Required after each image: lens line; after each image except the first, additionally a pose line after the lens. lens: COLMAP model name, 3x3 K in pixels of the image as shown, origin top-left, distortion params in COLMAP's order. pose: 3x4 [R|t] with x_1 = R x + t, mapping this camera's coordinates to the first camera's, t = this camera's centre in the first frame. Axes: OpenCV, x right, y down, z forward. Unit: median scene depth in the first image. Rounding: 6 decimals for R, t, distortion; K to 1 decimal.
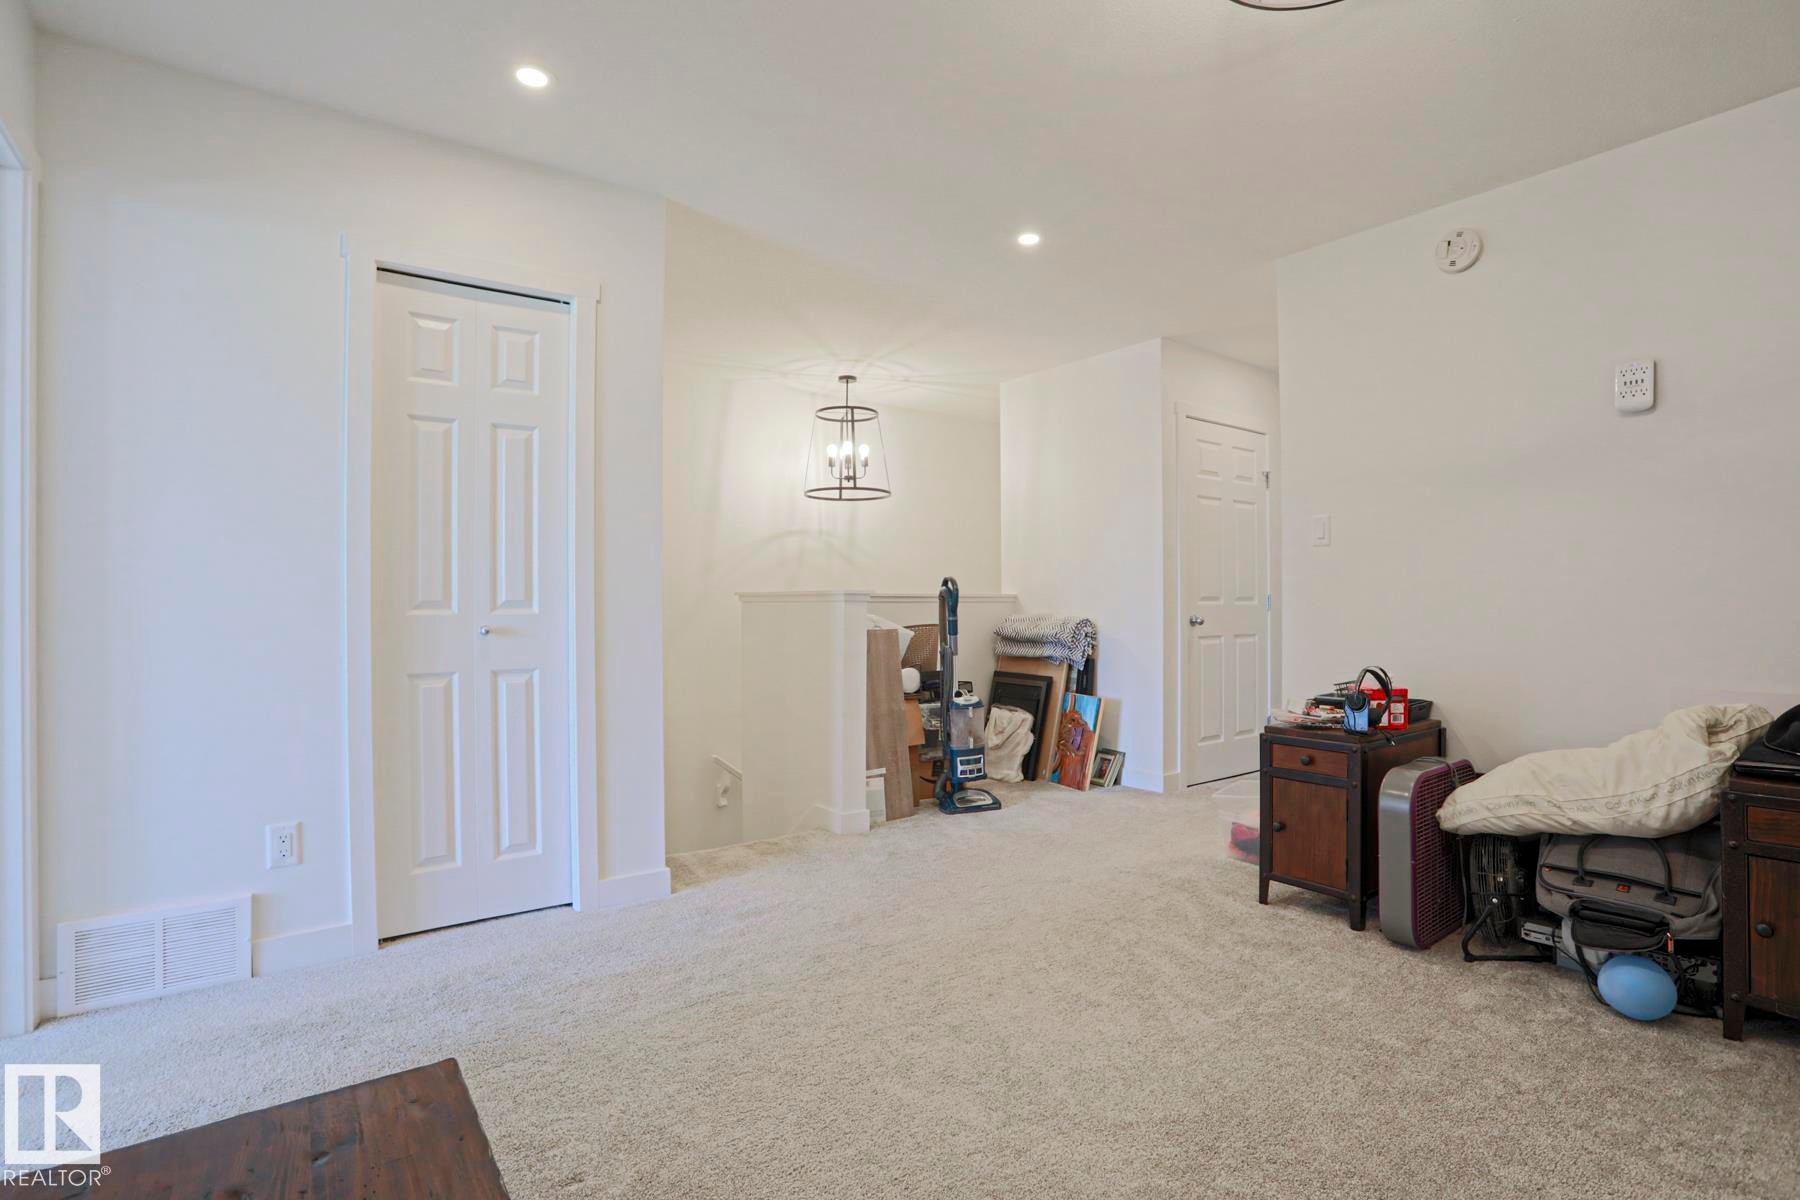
lens RADIAL K [[886.8, 0, 903.7], [0, 886.8, 601.4], [0, 0, 1]] dist [-0.067042, 0.030317]
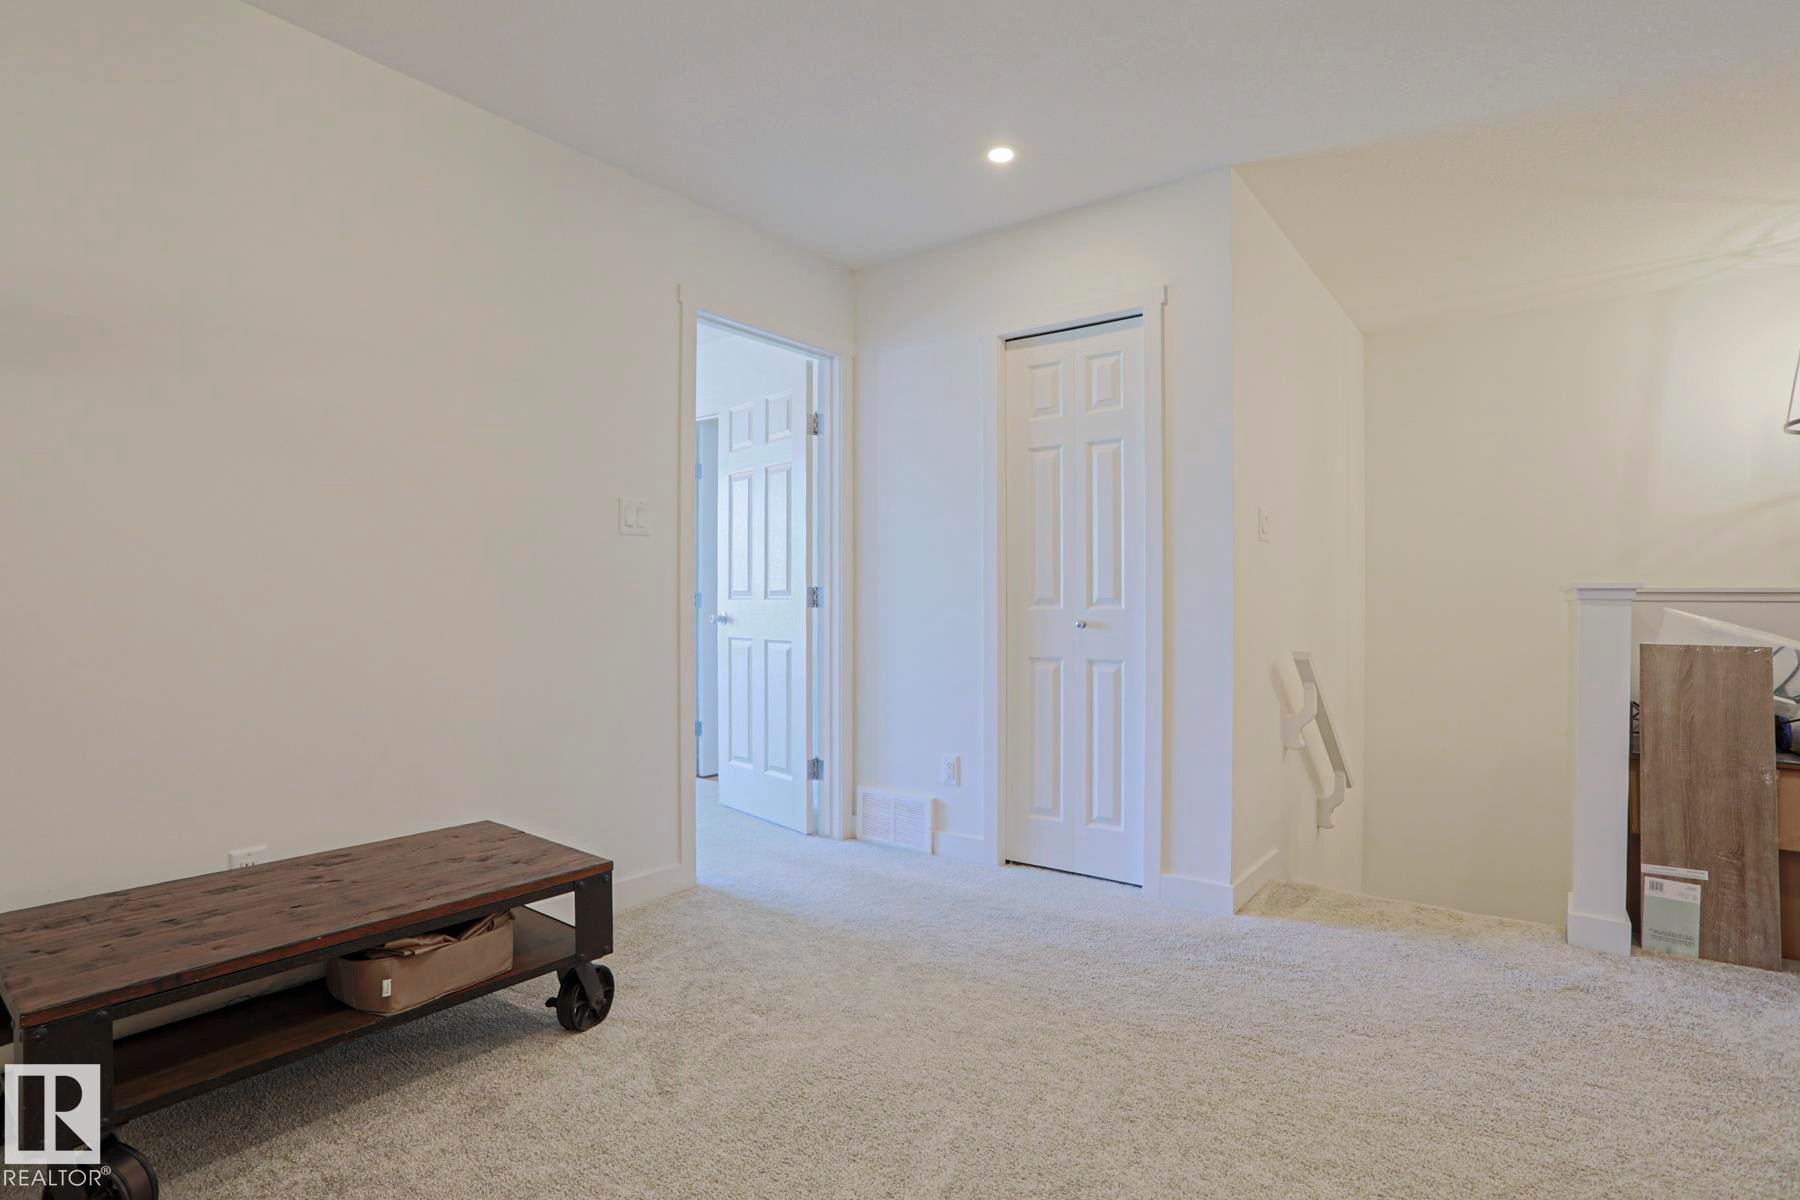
lens RADIAL K [[886.8, 0, 903.7], [0, 886.8, 601.4], [0, 0, 1]] dist [-0.067042, 0.030317]
pose [[0.287634, 0.007996, -0.957707, 0.580466], [0.000746, 0.999963, 0.008573, -0.006924], [0.957740, -0.003180, 0.287618, 0.449535]]
